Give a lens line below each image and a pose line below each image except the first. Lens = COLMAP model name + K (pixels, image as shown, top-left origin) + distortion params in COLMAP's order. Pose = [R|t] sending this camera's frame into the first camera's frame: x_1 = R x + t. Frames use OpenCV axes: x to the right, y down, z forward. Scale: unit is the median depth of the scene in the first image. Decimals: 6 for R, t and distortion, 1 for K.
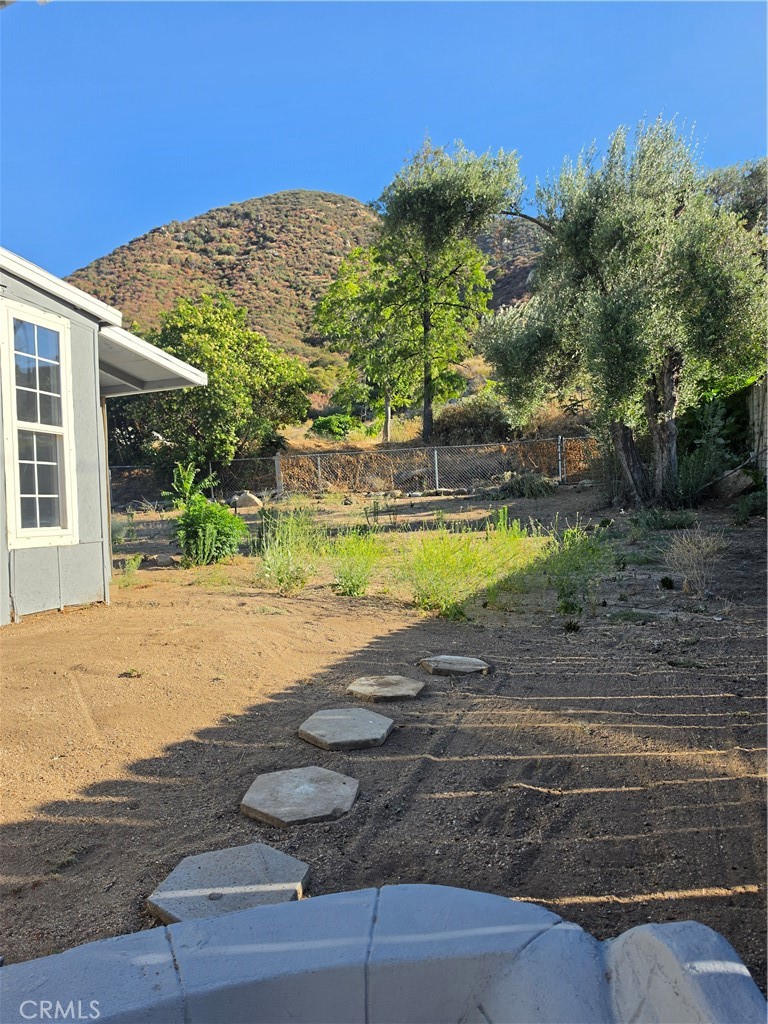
lens RADIAL K [[704.6, 0, 381.9], [0, 704.6, 496.1], [0, 0, 1]] dist [0.105997, -0.160195]
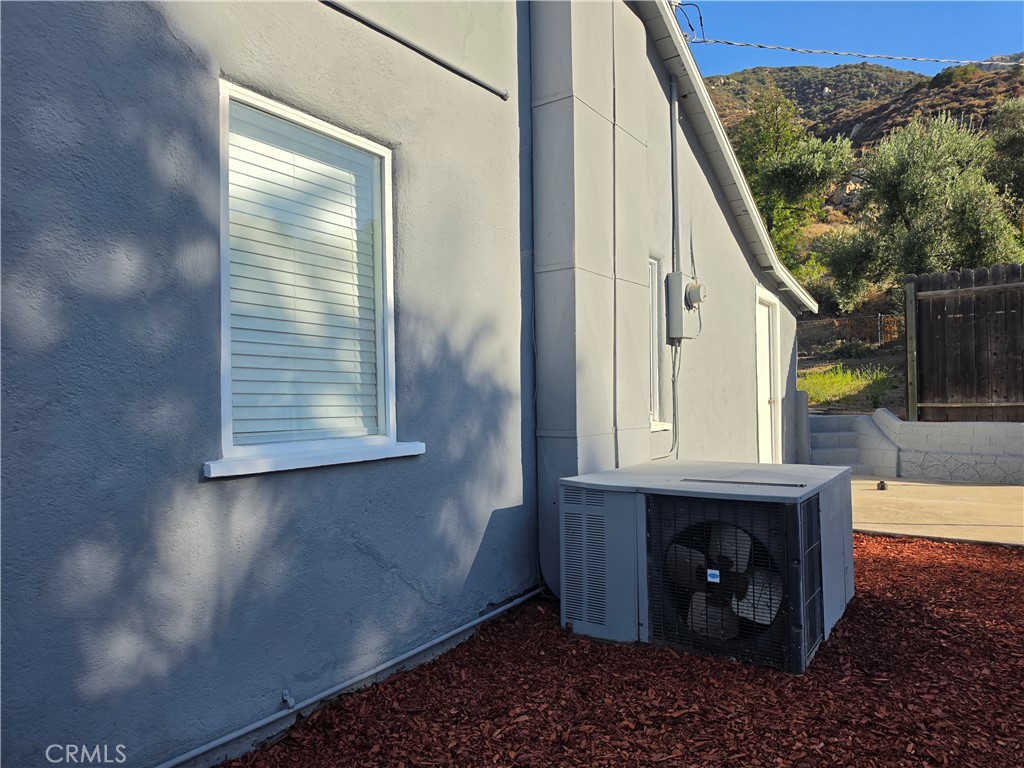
lens RADIAL K [[728.7, 0, 524.8], [0, 728.7, 369.4], [0, 0, 1]] dist [0.007941, -0.005159]
pose [[0.976887, 0.004594, -0.213708, -0.071694], [-0.000851, 0.999845, 0.017599, -0.000564], [0.213756, -0.017011, 0.976739, -0.325471]]
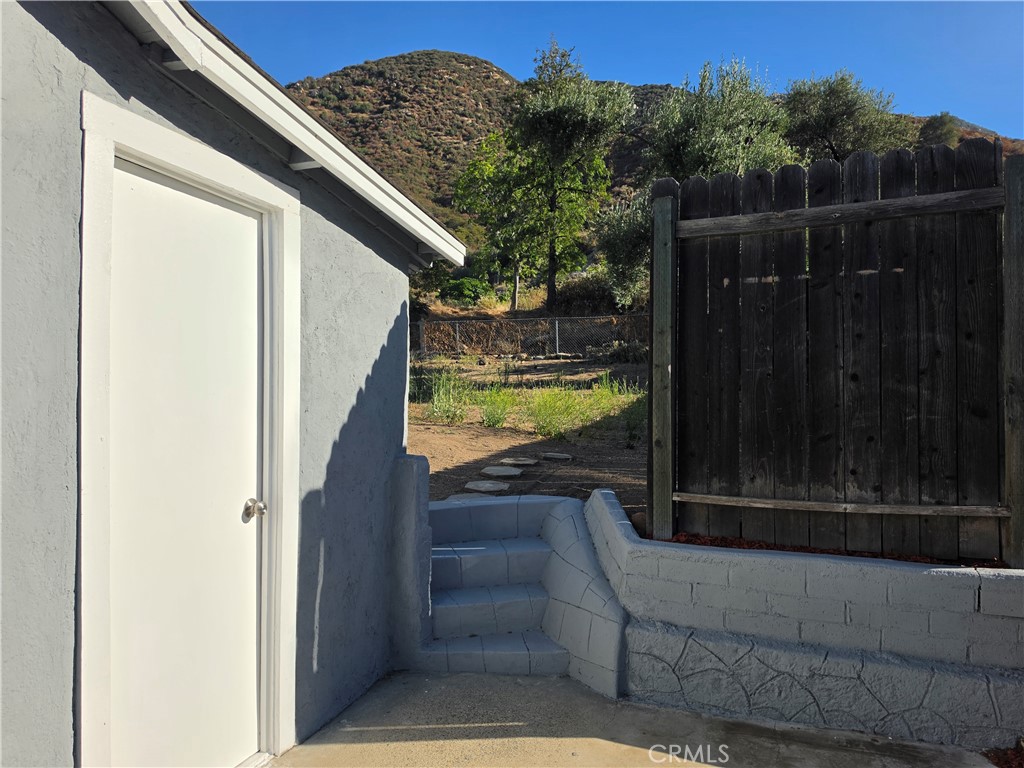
lens RADIAL K [[704.6, 0, 515.4], [0, 704.6, 356.0], [0, 0, 1]] dist [0.105997, -0.160195]
pose [[0.999521, 0.027923, 0.013350, -0.004261], [-0.027957, 0.999606, 0.002338, -0.003920], [-0.013280, -0.002710, 0.999908, -0.108402]]
